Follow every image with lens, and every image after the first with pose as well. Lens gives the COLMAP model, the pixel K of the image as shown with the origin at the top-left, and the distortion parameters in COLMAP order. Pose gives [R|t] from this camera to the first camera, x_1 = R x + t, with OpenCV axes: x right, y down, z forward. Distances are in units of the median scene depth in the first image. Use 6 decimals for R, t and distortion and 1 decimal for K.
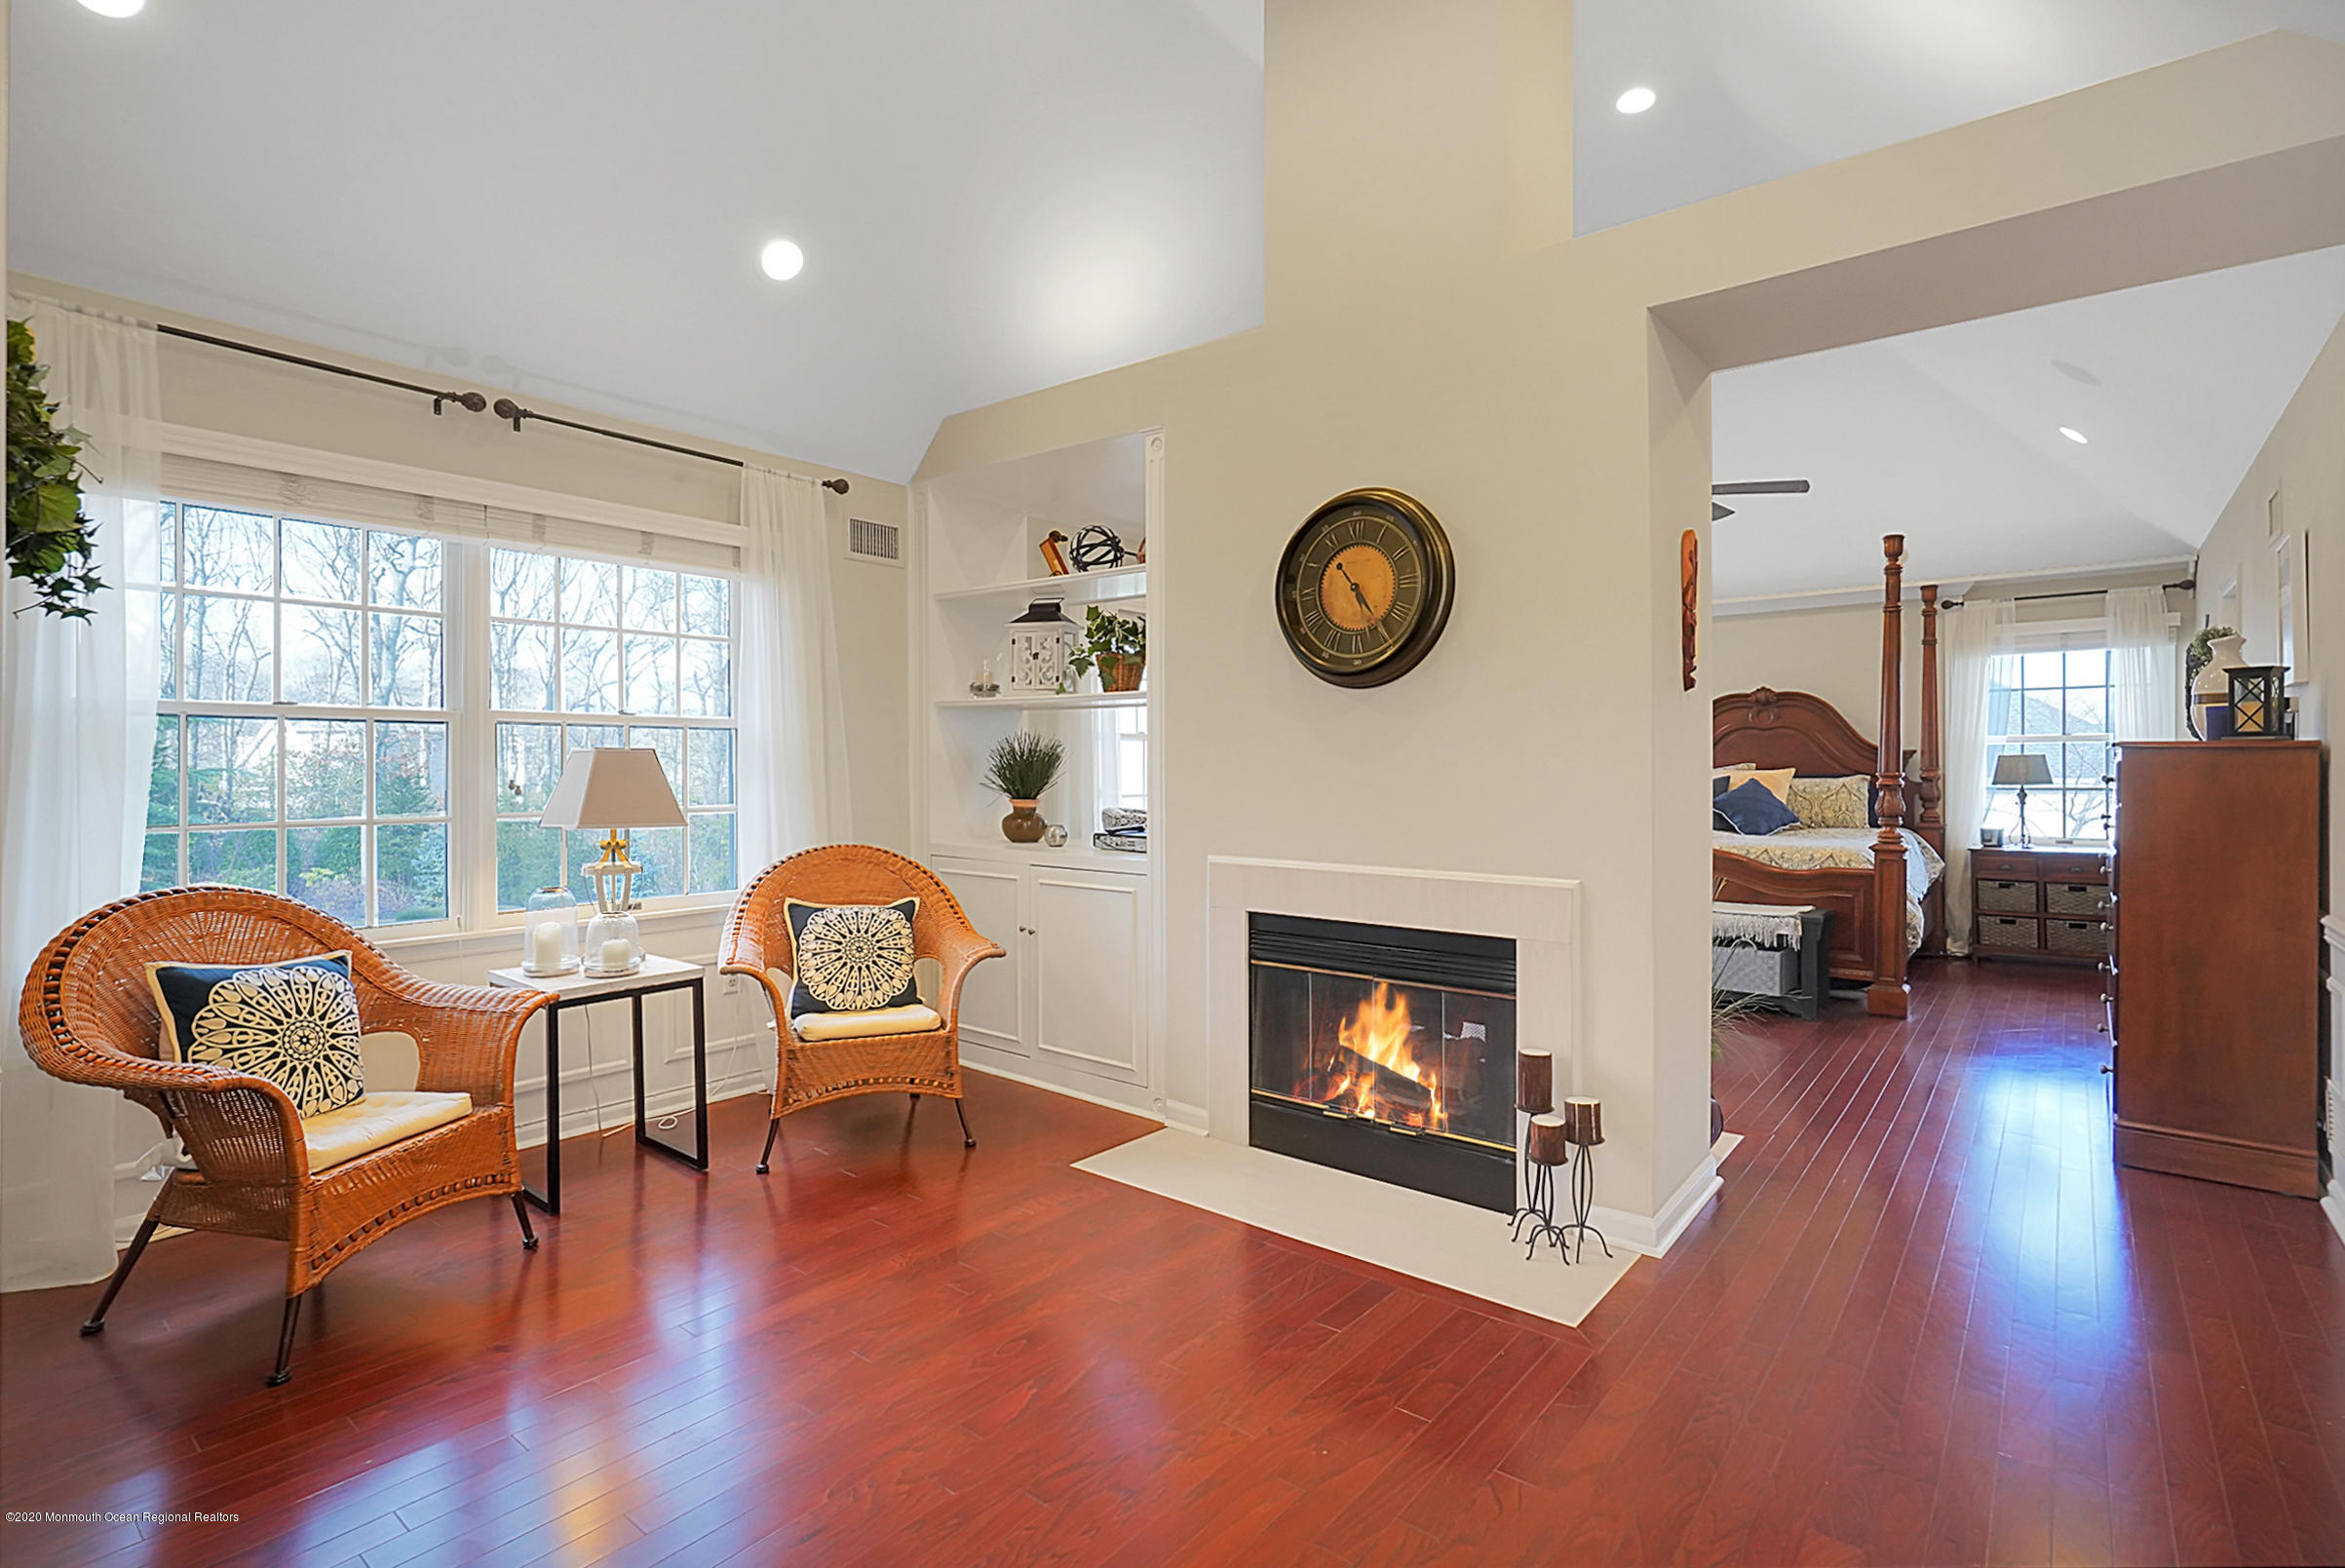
lens RADIAL K [[1115.8, 0, 1163.1], [0, 1115.8, 773.0], [0, 0, 1]] dist [-0.001660, 0.002705]
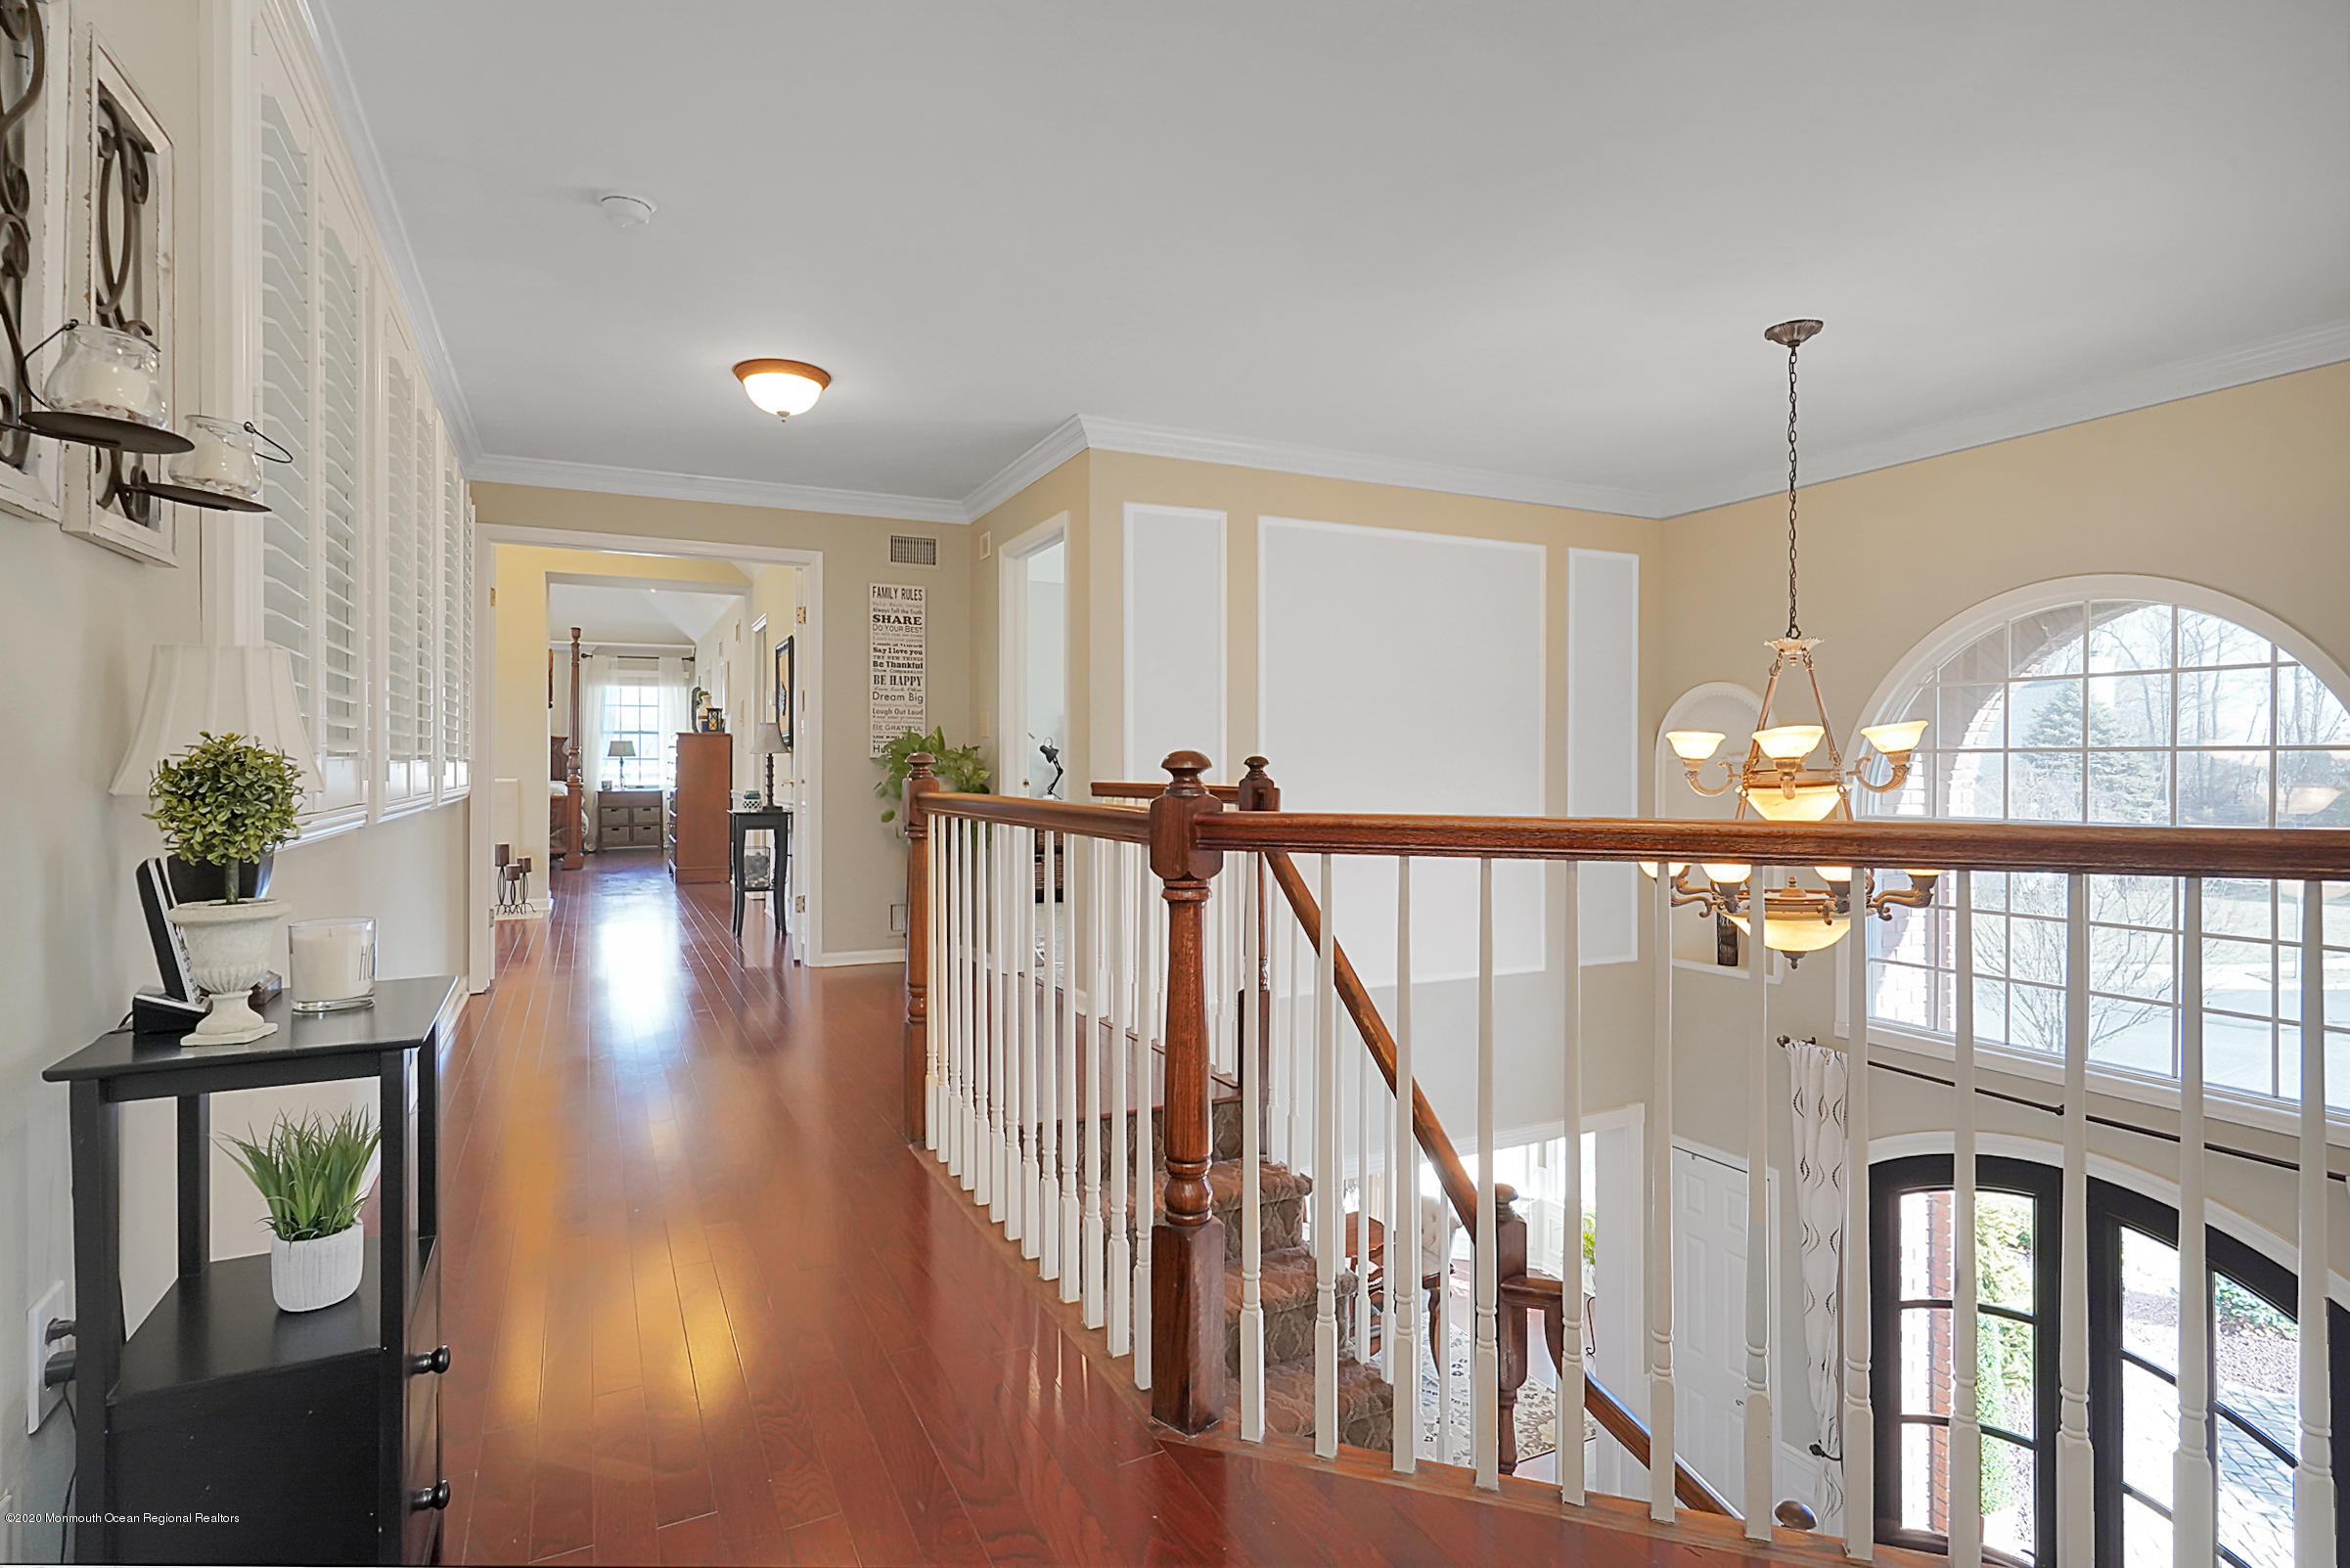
lens RADIAL K [[1118.2, 0, 1159.5], [0, 1118.2, 765.6], [0, 0, 1]] dist [-0.001660, 0.002705]
pose [[0.409899, 0.000914, 0.912130, -0.584905], [0.000154, 0.999999, -0.001071, 0.028865], [-0.912131, 0.000580, 0.409899, -0.607968]]
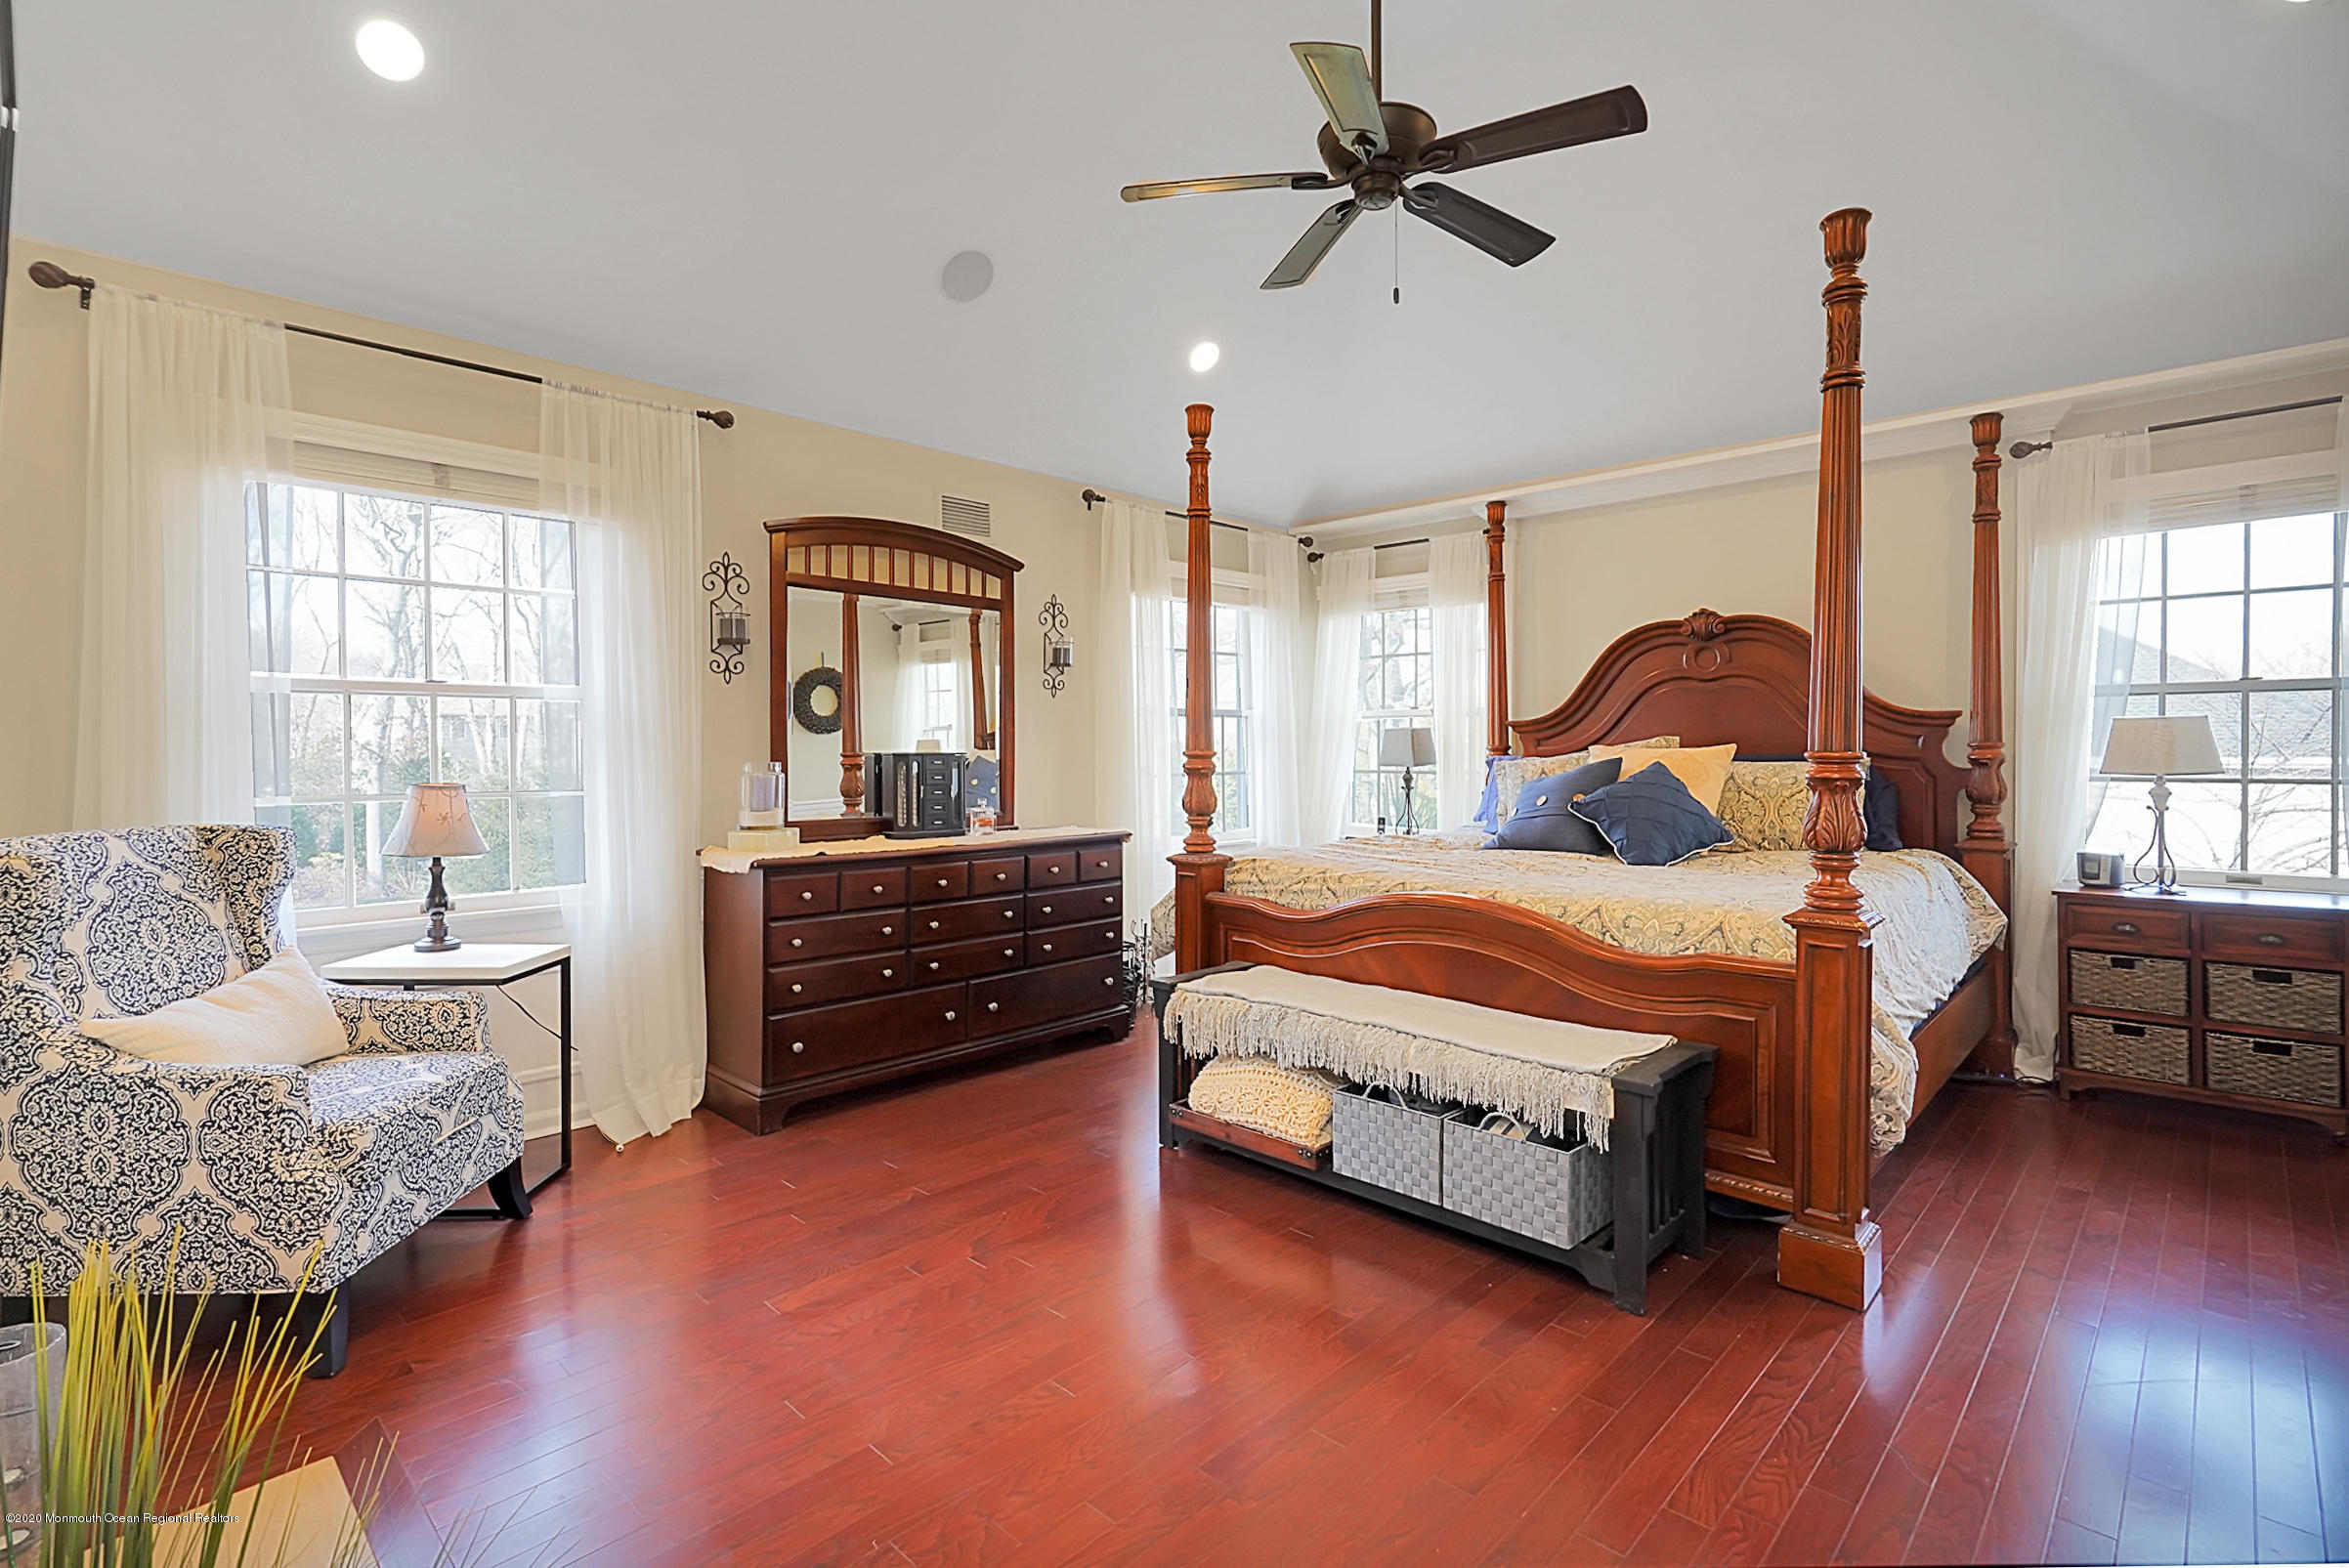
lens RADIAL K [[1117.7, 0, 1175.4], [0, 1117.7, 763.7], [0, 0, 1]] dist [-0.001660, 0.002705]
pose [[0.997113, 0.001401, -0.075919, 0.338722], [-0.000614, 0.999946, 0.010397, 0.000235], [0.075929, -0.010320, 0.997060, 0.428152]]
